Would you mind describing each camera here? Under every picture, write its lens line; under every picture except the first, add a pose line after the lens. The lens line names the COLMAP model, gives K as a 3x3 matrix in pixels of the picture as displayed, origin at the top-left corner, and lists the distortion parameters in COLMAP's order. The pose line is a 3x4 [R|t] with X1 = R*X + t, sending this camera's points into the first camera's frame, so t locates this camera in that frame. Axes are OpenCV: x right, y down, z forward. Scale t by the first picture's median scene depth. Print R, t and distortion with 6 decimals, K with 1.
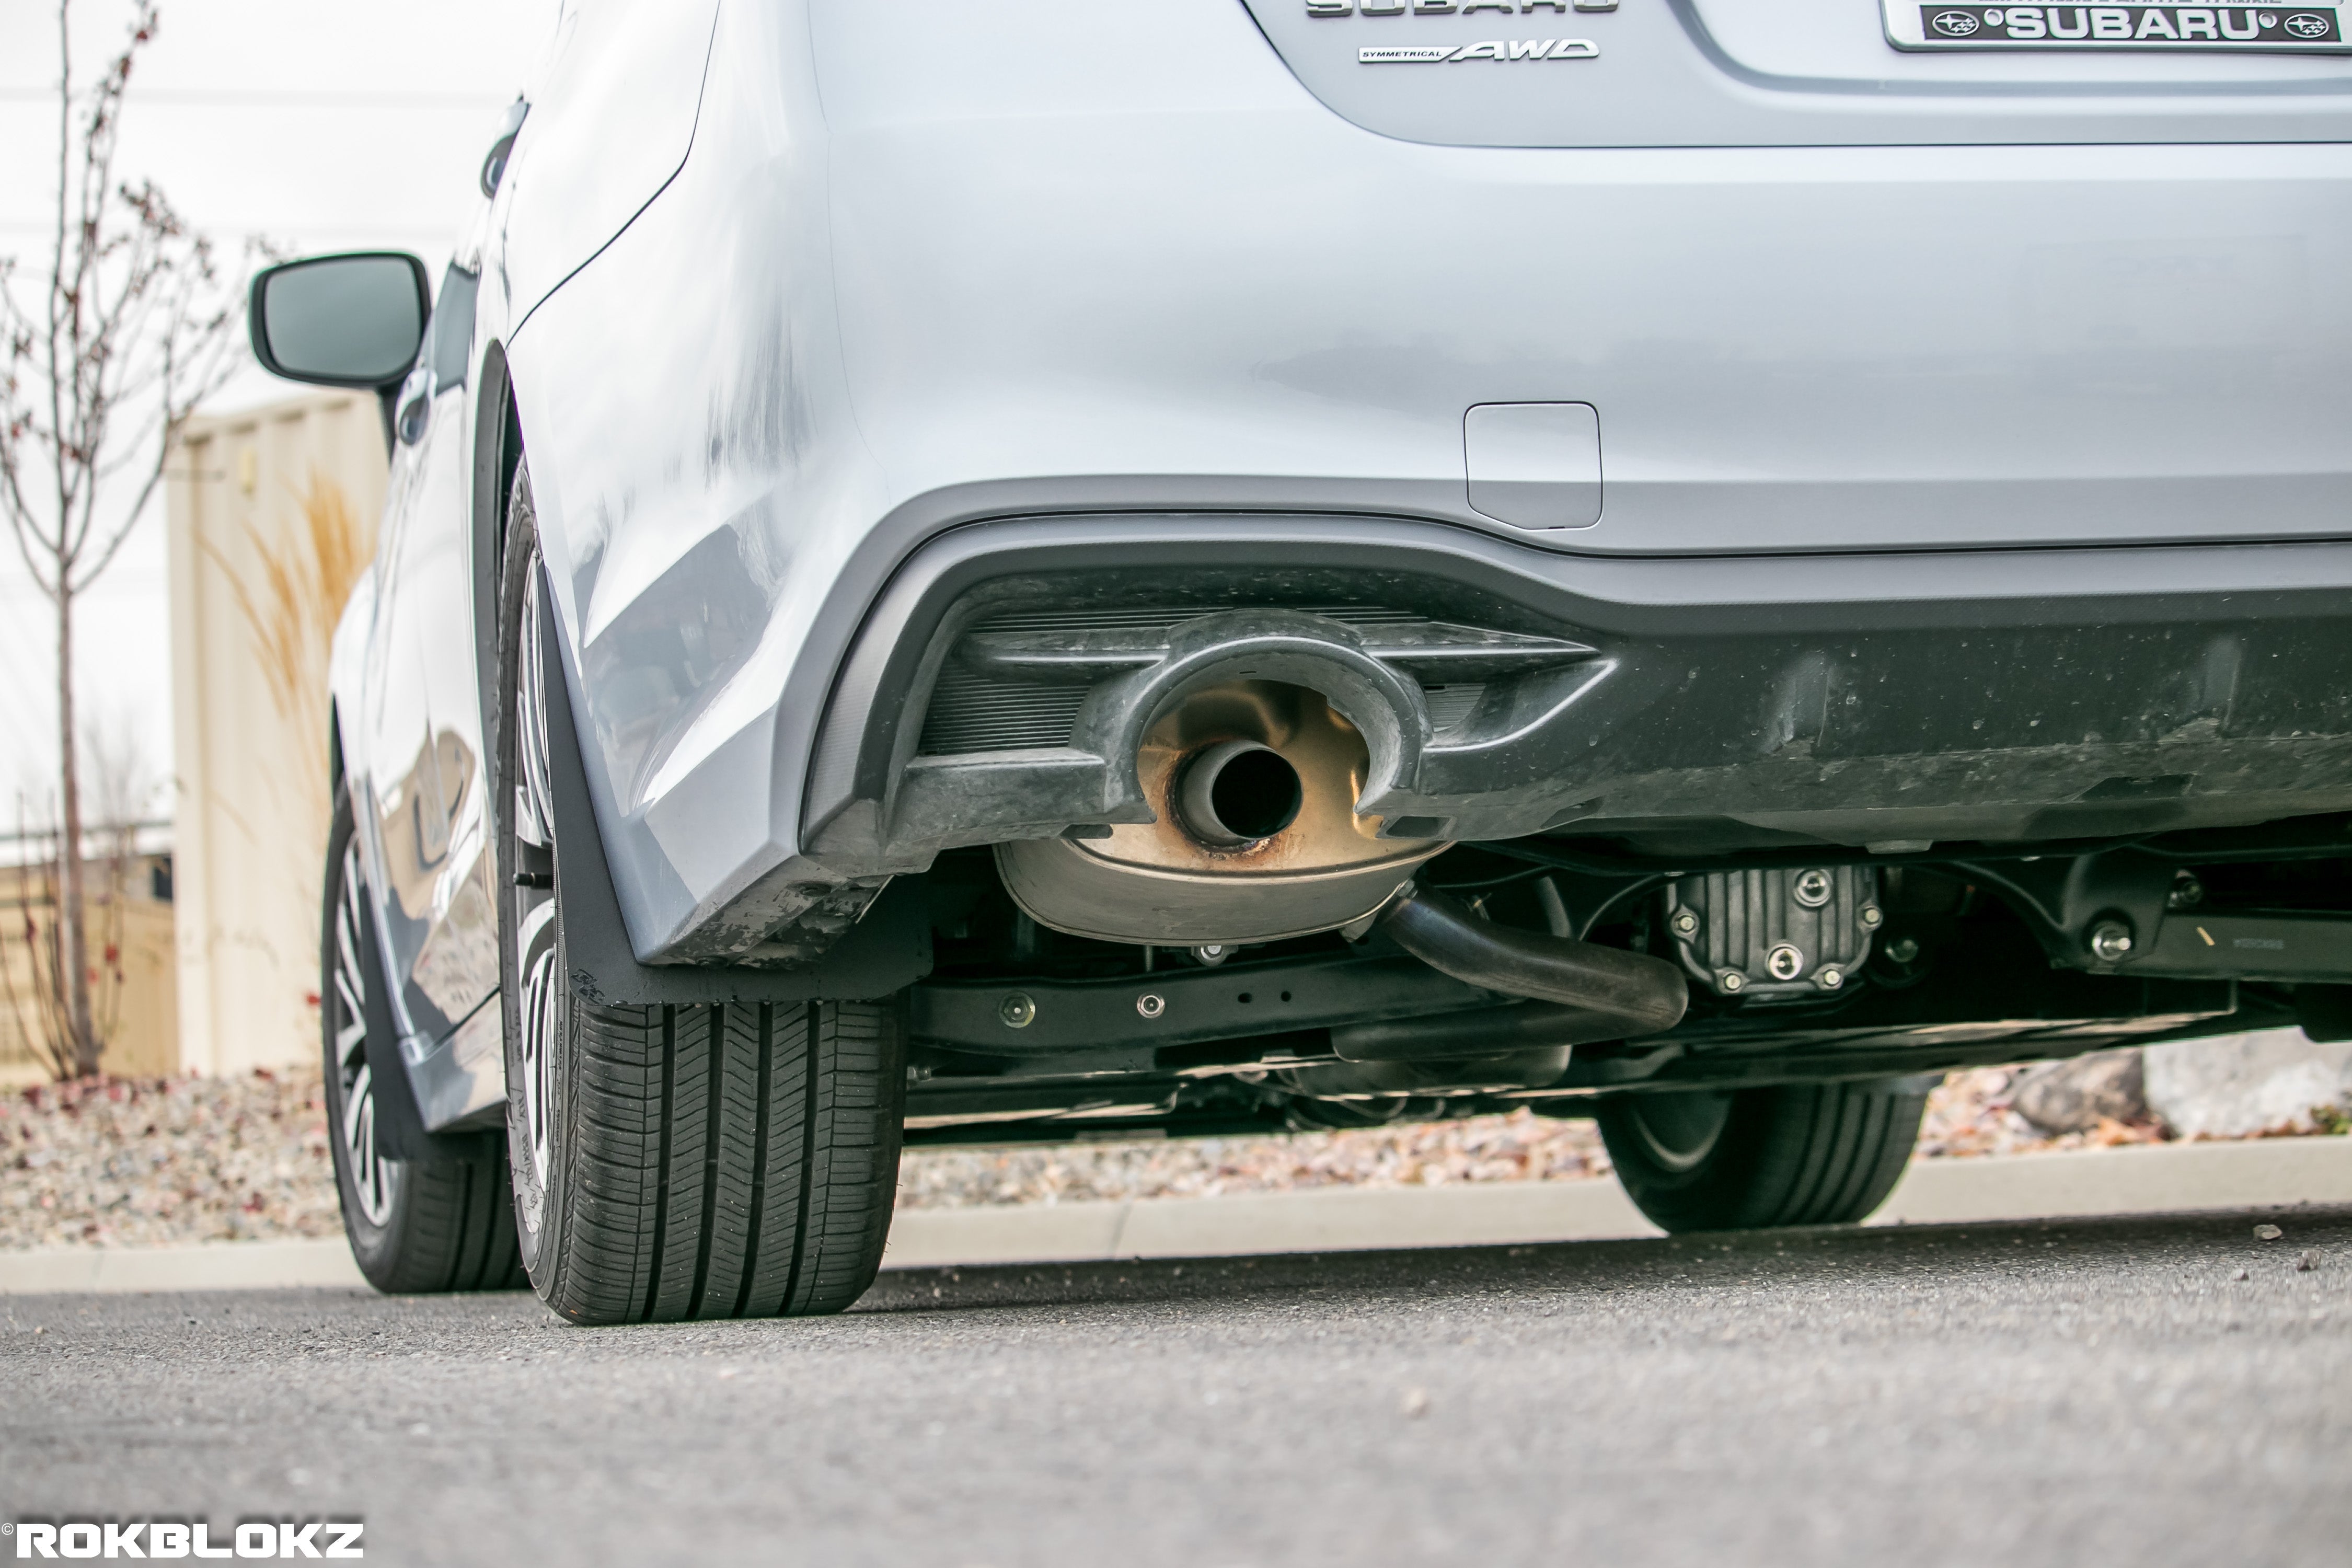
lens RADIAL K [[5940.5, 0, 1240.8], [0, 5940.5, 710.9], [0, 0, 1]] dist [-0.405986, 0.622160]
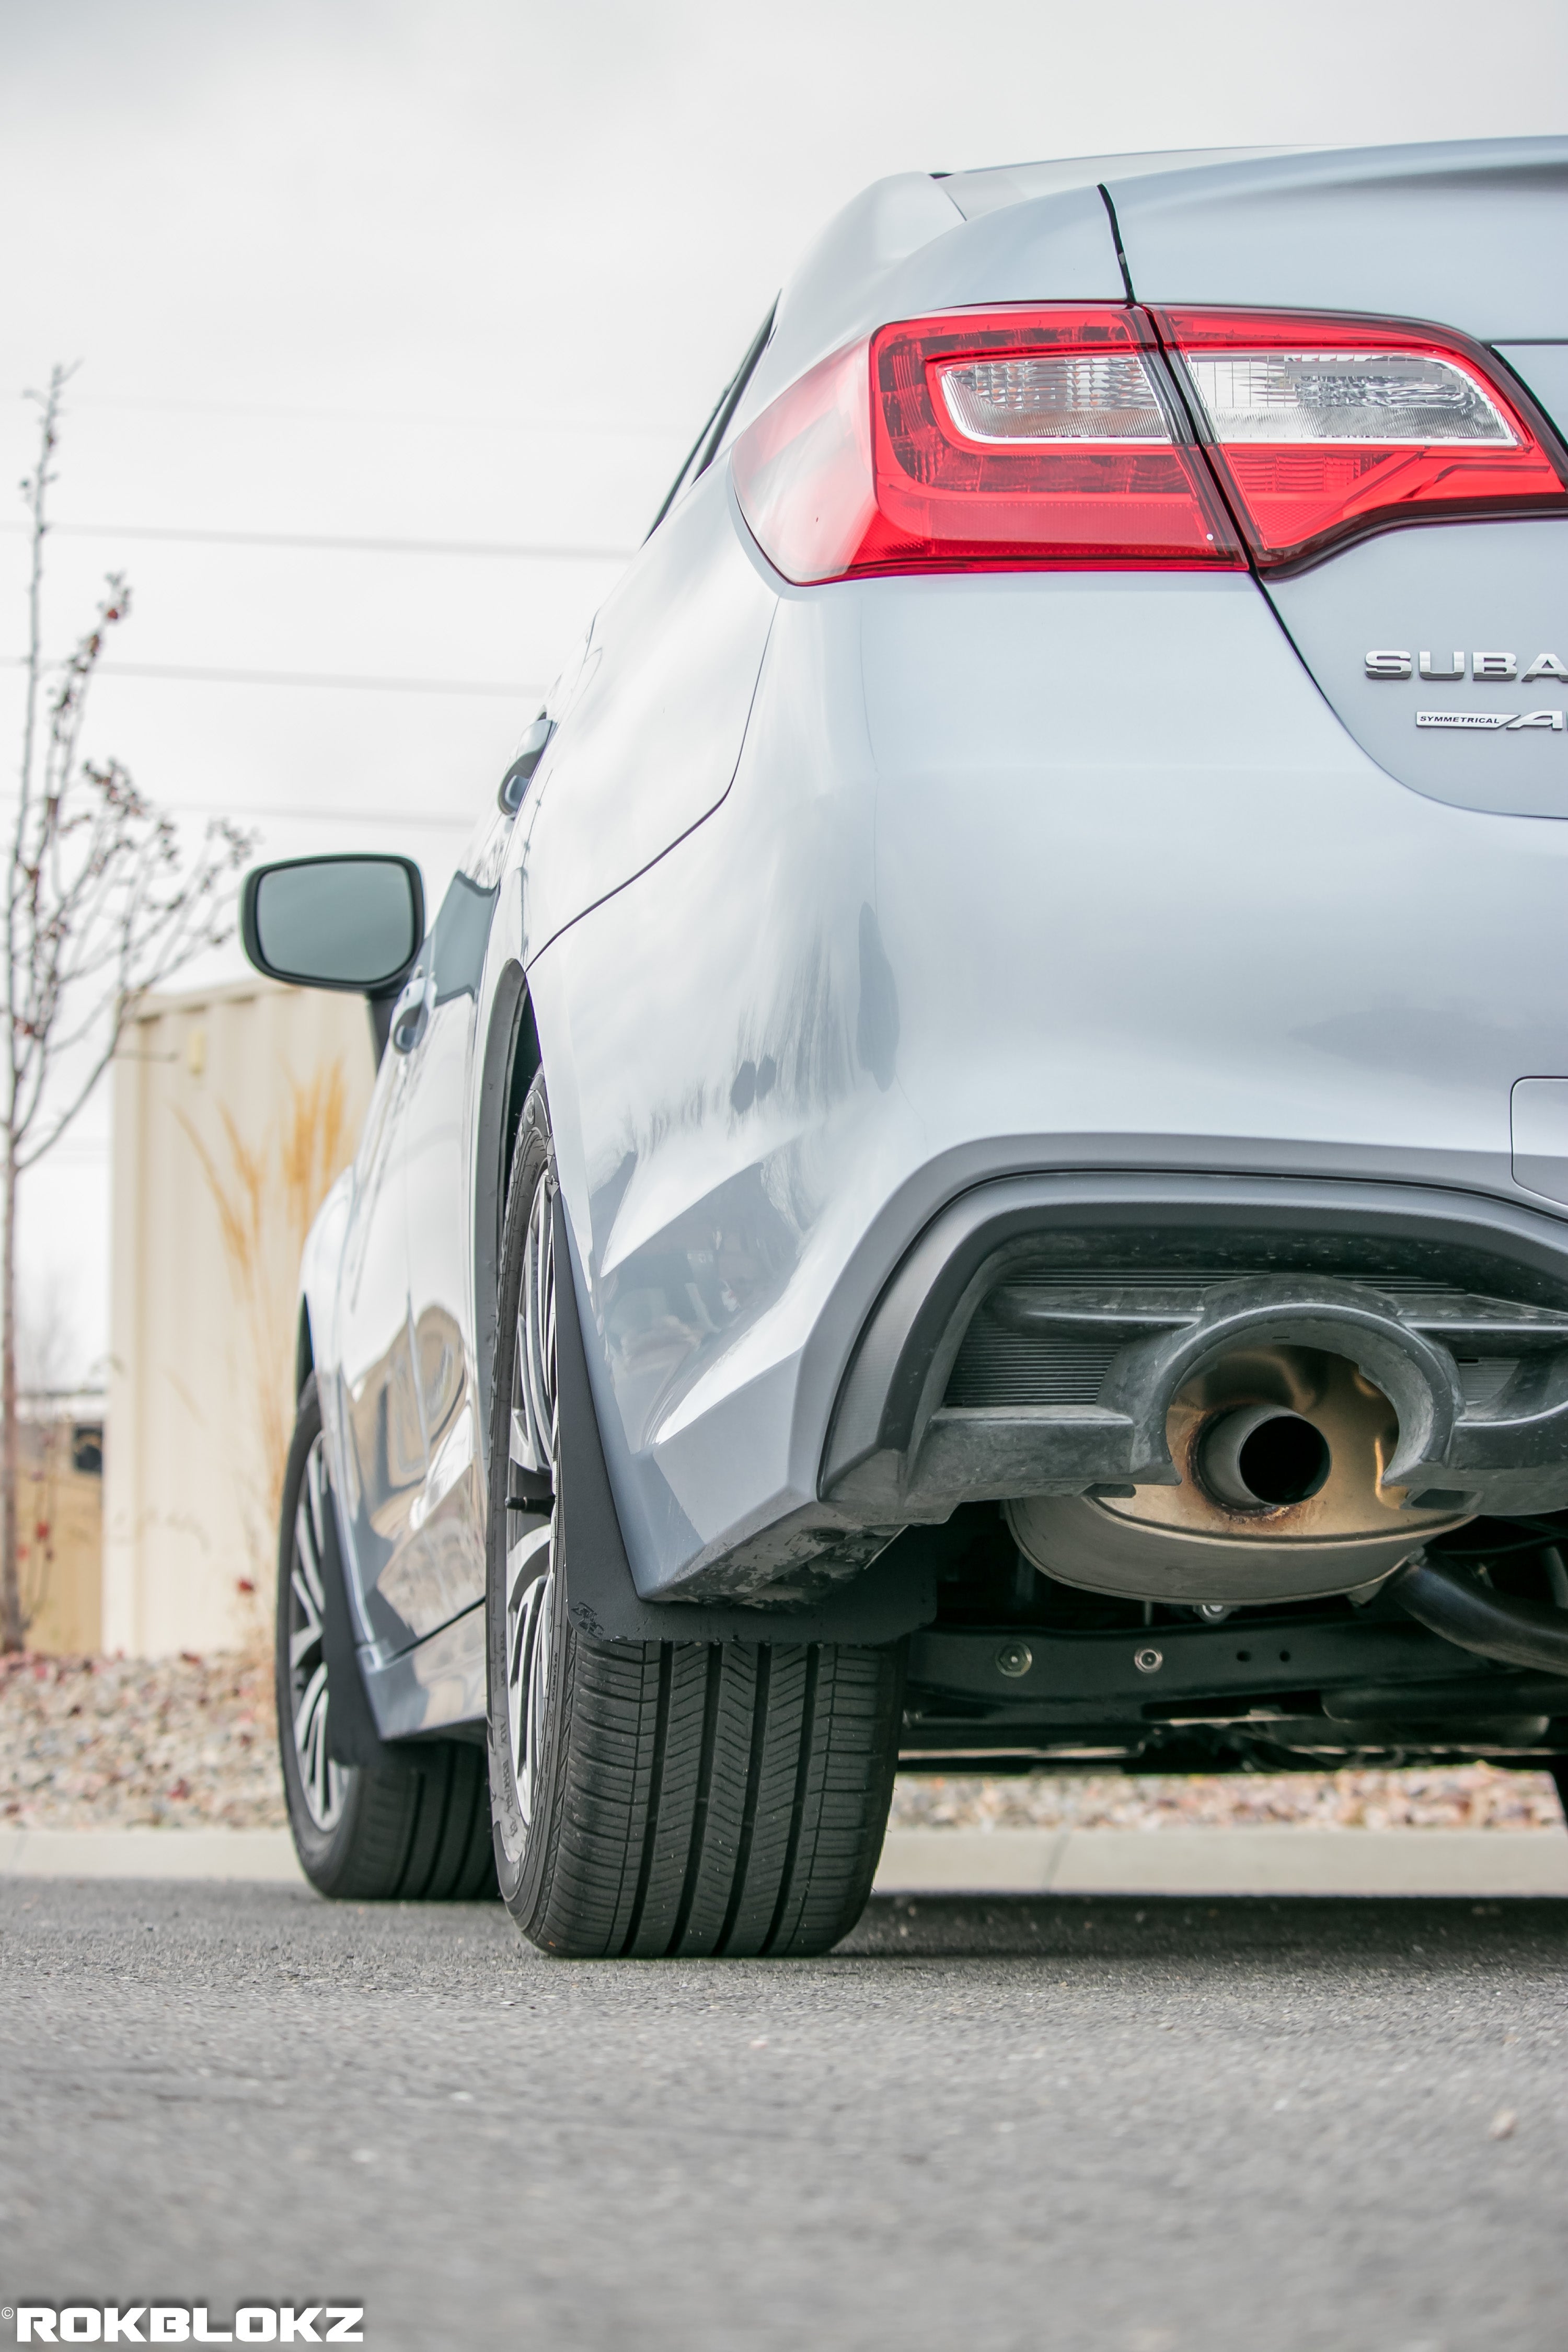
lens RADIAL K [[5946.4, 0, 784.0], [0, 5946.4, 1176.0], [0, 0, 1]] dist [-0.350178, -0.177261]
pose [[0.997055, 0.040928, -0.064848, -0.015649], [-0.042465, 0.998845, -0.022493, -0.006499], [0.063853, 0.025180, 0.997642, 0.007545]]
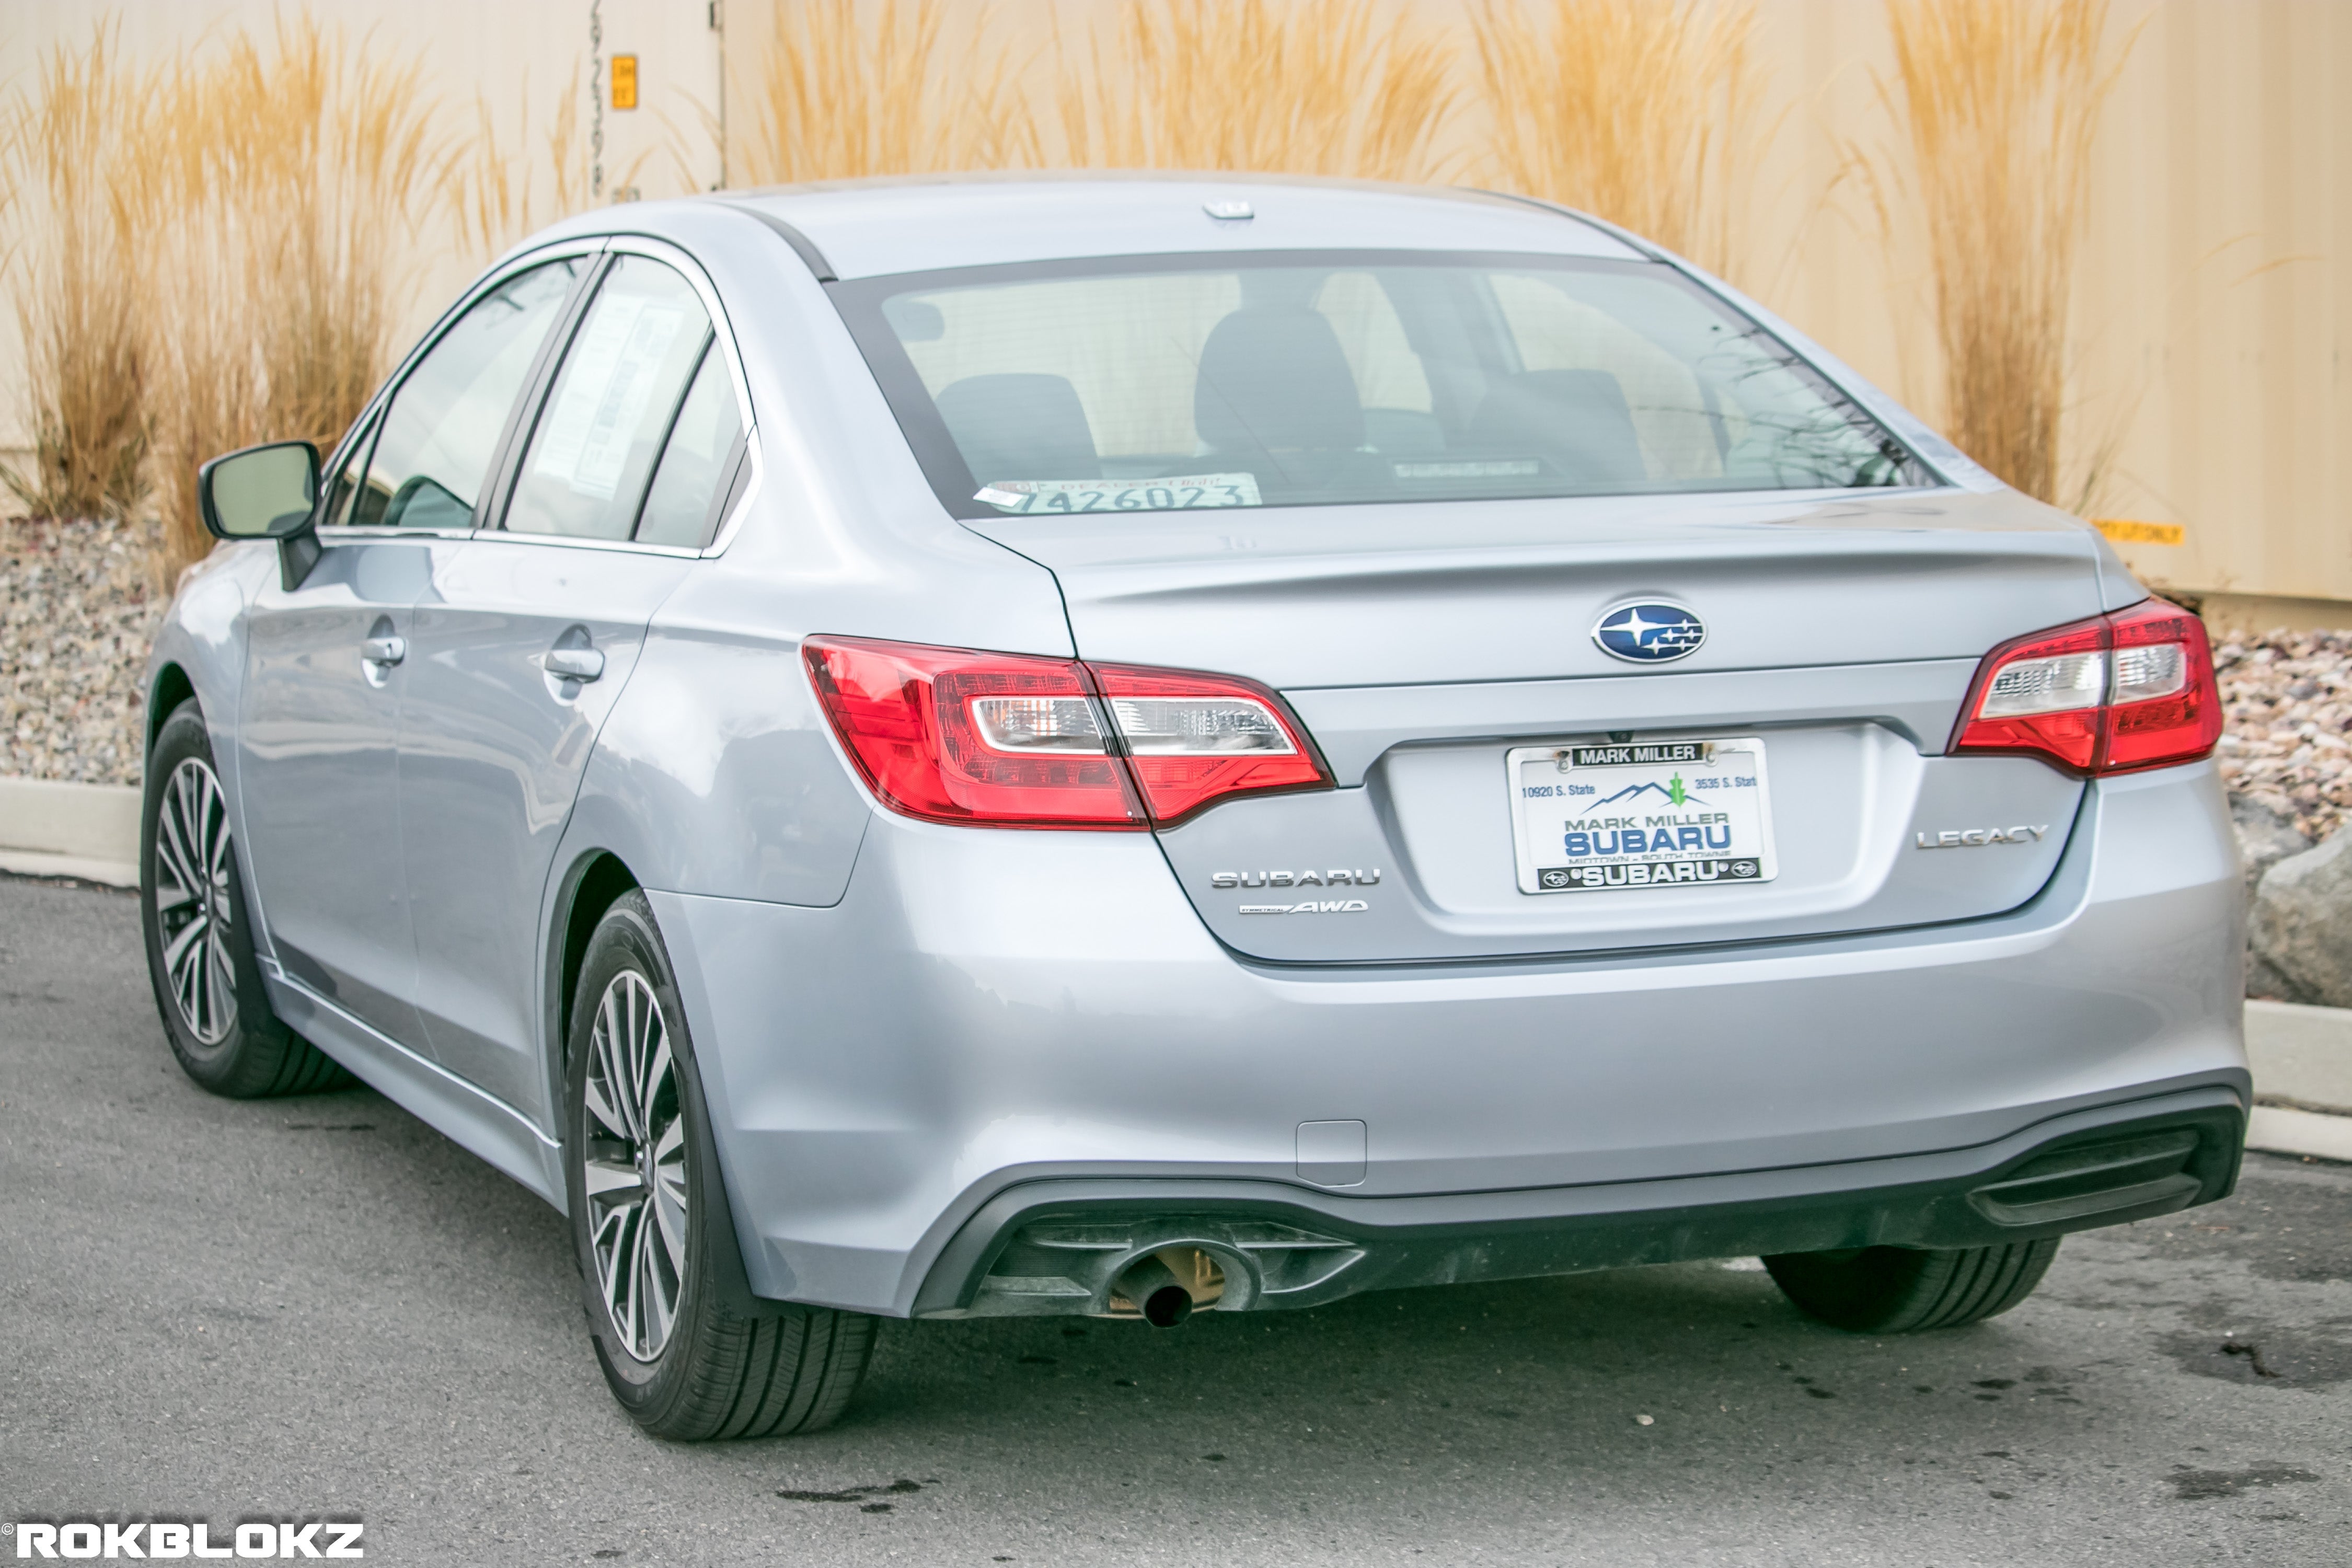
lens RADIAL K [[5946.4, 0, 1176.0], [0, 5946.4, 784.0], [0, 0, 1]] dist [-0.350178, -0.177261]
pose [[0.985915, 0.021264, 0.165893, -0.262120], [-0.052055, 0.981633, 0.183542, -0.417232], [-0.158943, -0.189593, 0.968913, -0.661369]]
